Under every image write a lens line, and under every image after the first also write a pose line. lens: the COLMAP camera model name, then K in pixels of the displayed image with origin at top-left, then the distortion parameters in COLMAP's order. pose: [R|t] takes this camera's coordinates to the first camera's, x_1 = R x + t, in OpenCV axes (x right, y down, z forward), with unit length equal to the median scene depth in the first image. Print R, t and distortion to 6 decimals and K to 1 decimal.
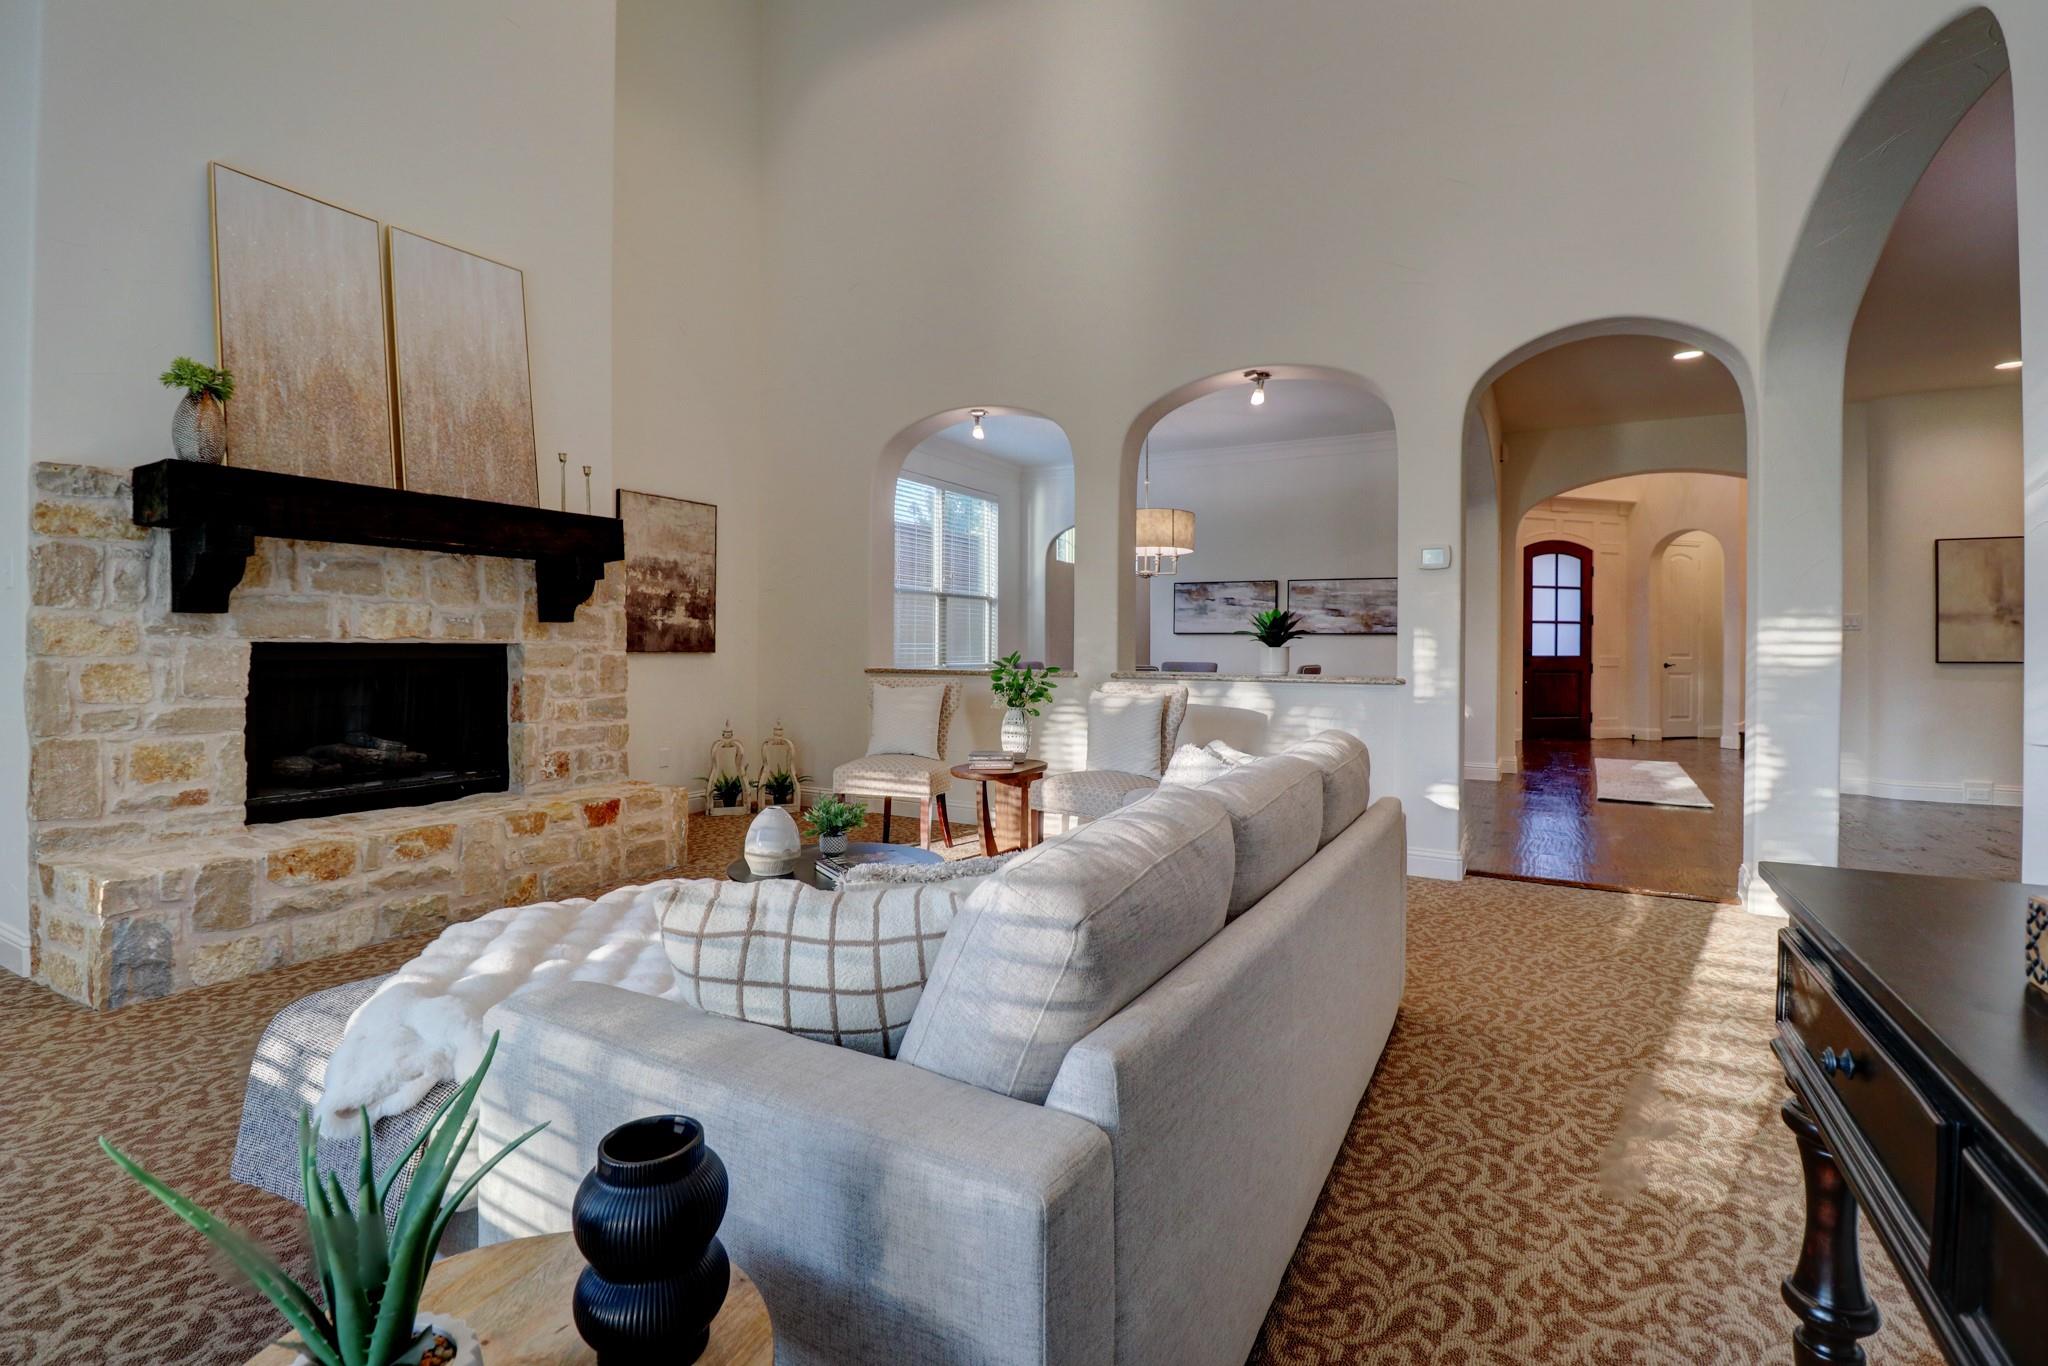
lens RADIAL K [[948.4, 0, 1019.1], [0, 948.4, 648.9], [0, 0, 1]] dist [0.009431, -0.020772]
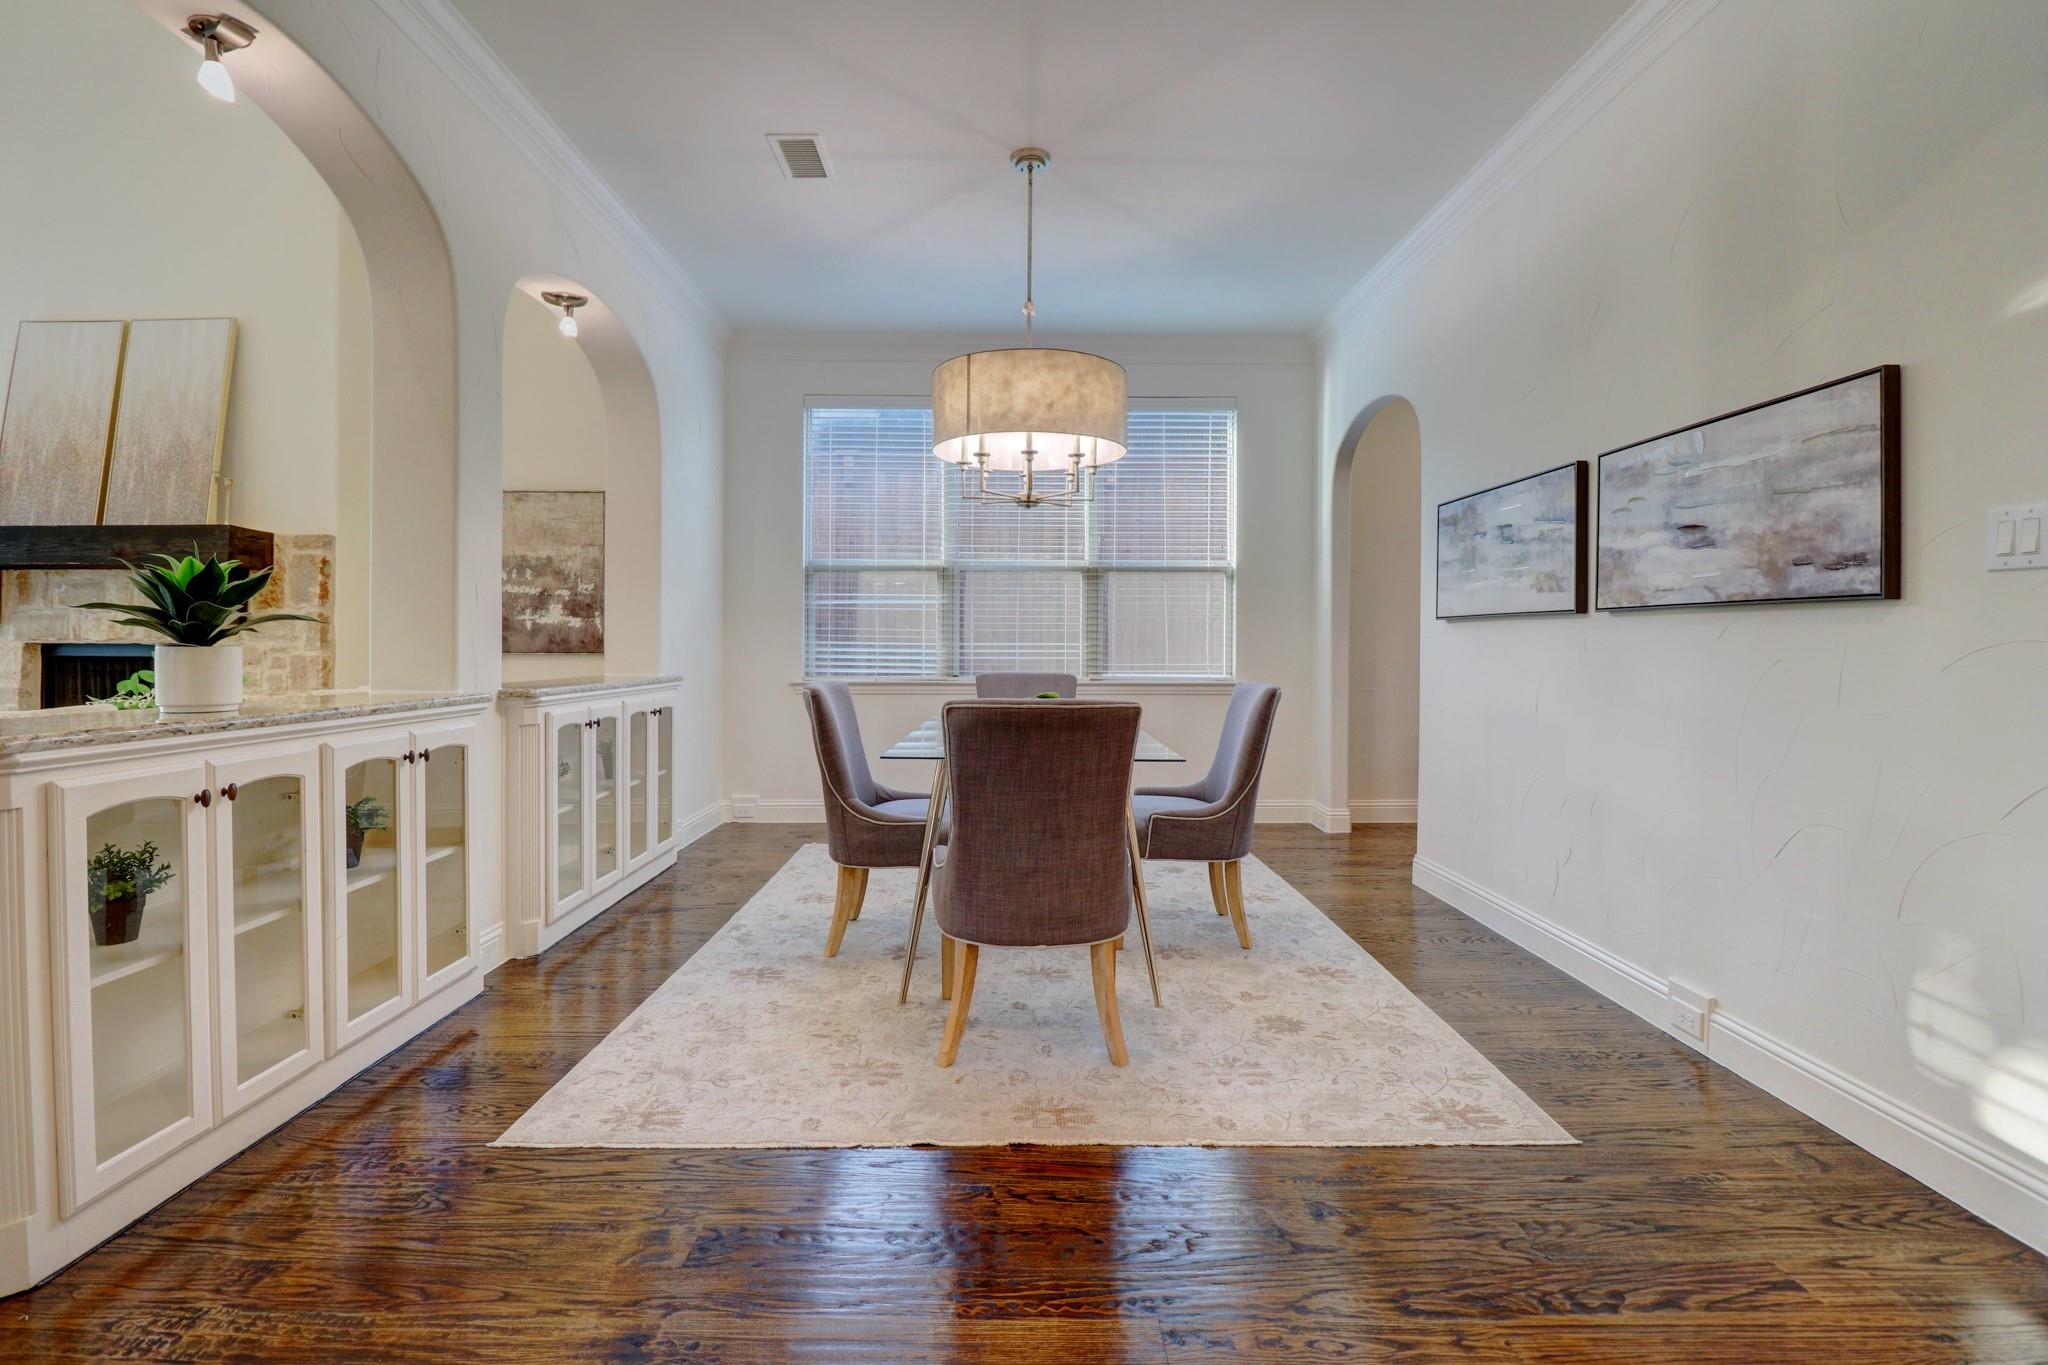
lens RADIAL K [[948.4, 0, 1019.1], [0, 948.4, 648.4], [0, 0, 1]] dist [0.009431, -0.020772]
pose [[0.496236, -0.000804, -0.868187, 0.707971], [-0.004503, 0.999984, -0.003500, -0.000341], [0.868176, 0.005646, 0.496225, 0.962227]]
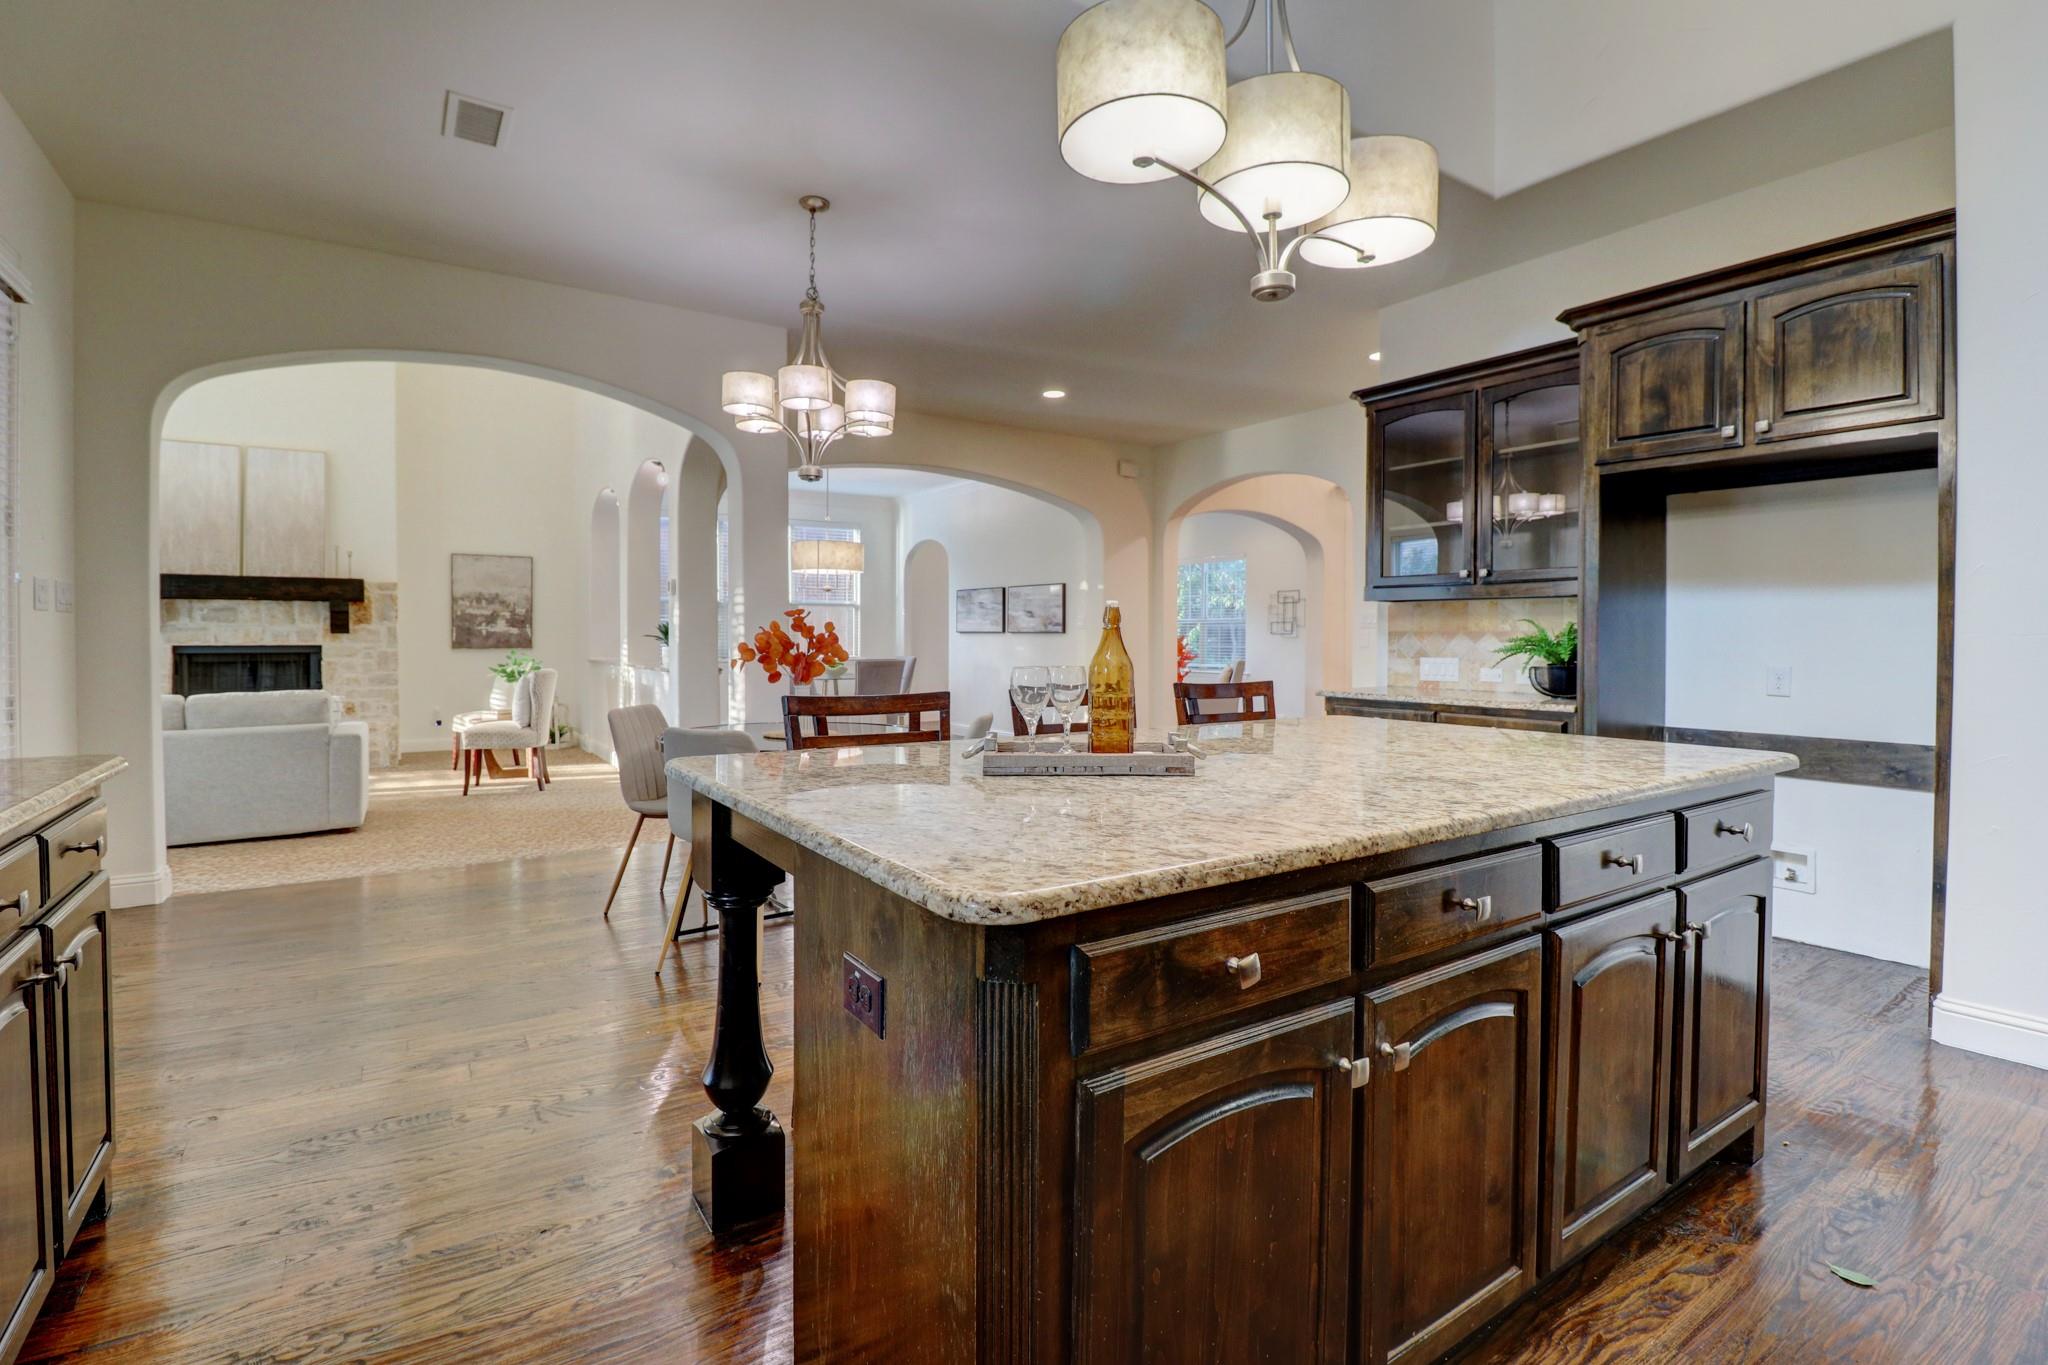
lens RADIAL K [[948.4, 0, 1019.1], [0, 948.4, 648.4], [0, 0, 1]] dist [0.009431, -0.020772]
pose [[0.888246, 0.002483, -0.459362, 1.238808], [0.001951, 0.999956, 0.009179, -0.010033], [0.459364, -0.009050, 0.888202, -0.054365]]
